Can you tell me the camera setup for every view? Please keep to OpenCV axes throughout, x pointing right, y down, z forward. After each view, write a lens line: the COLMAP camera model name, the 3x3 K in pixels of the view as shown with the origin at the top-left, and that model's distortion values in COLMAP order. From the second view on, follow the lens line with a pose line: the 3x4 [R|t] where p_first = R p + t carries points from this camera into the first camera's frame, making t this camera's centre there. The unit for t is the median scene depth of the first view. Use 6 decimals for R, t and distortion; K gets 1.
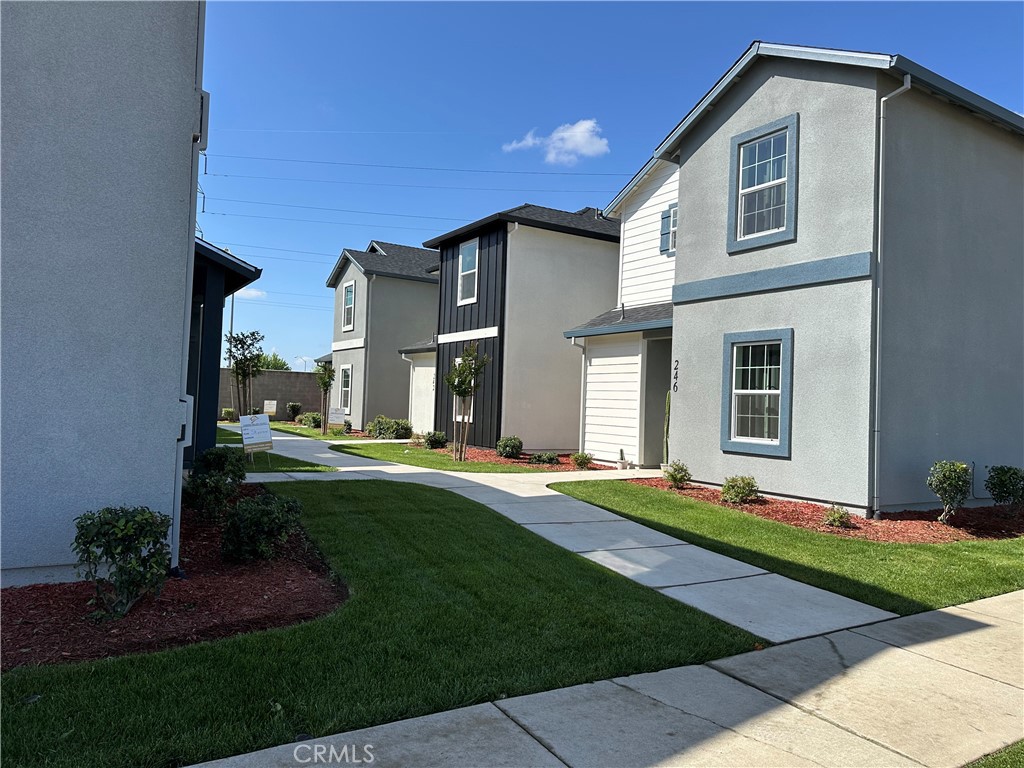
lens RADIAL K [[719.8, 0, 512.6], [0, 719.8, 383.2], [0, 0, 1]] dist [0.053037, -0.063685]
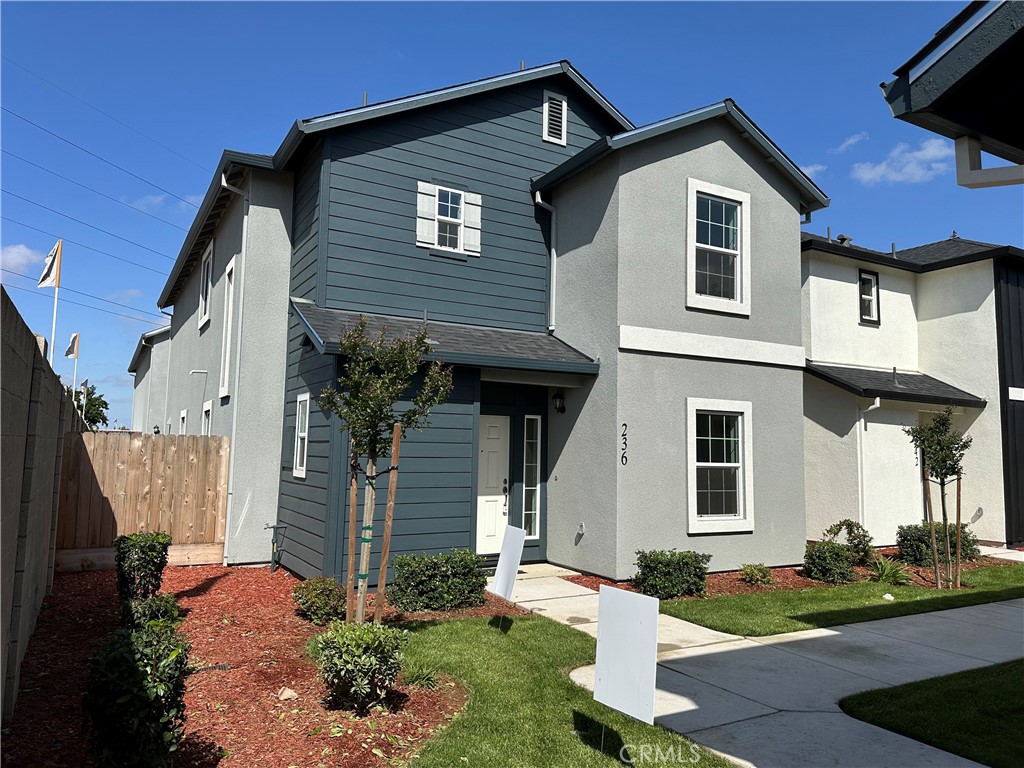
lens RADIAL K [[719.8, 0, 512.7], [0, 719.8, 380.6], [0, 0, 1]] dist [0.053037, -0.063685]
pose [[0.026415, 0.059992, 0.997849, -0.598943], [-0.044695, 0.997270, -0.058774, -0.029157], [-0.998651, -0.043046, 0.029024, 1.227823]]
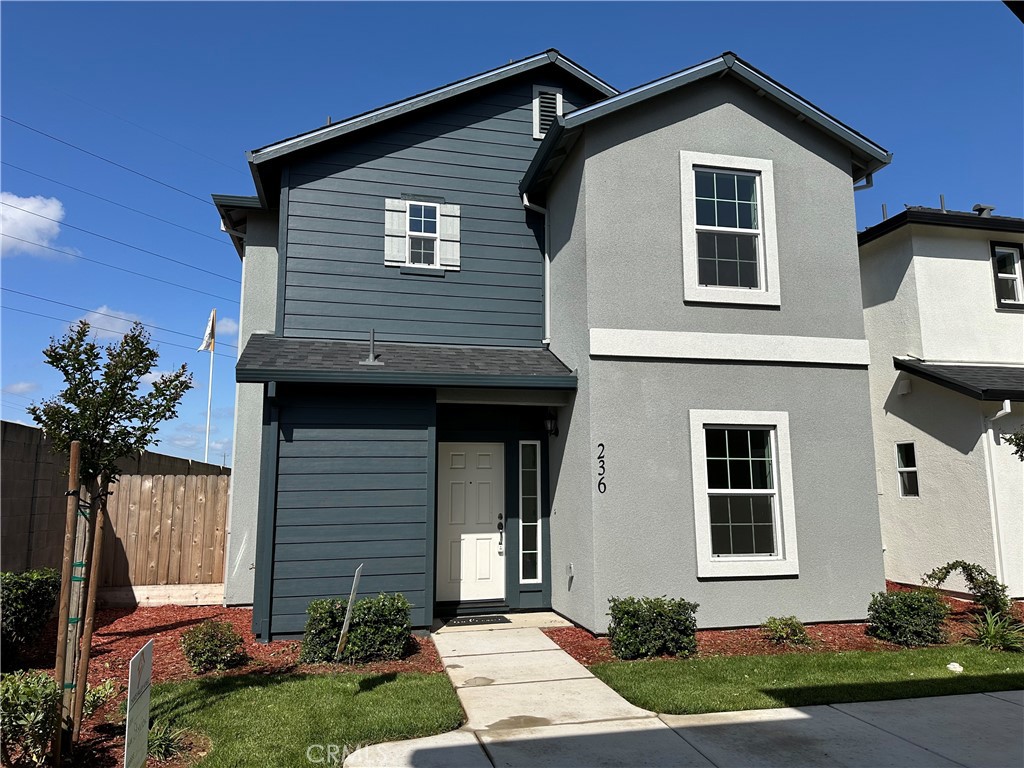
lens RADIAL K [[719.8, 0, 510.3], [0, 719.8, 379.9], [0, 0, 1]] dist [0.053037, -0.063685]
pose [[0.308868, 0.108180, 0.944933, -0.457513], [-0.008055, 0.993772, -0.111138, -0.017413], [-0.951071, 0.026716, 0.307816, 0.984552]]
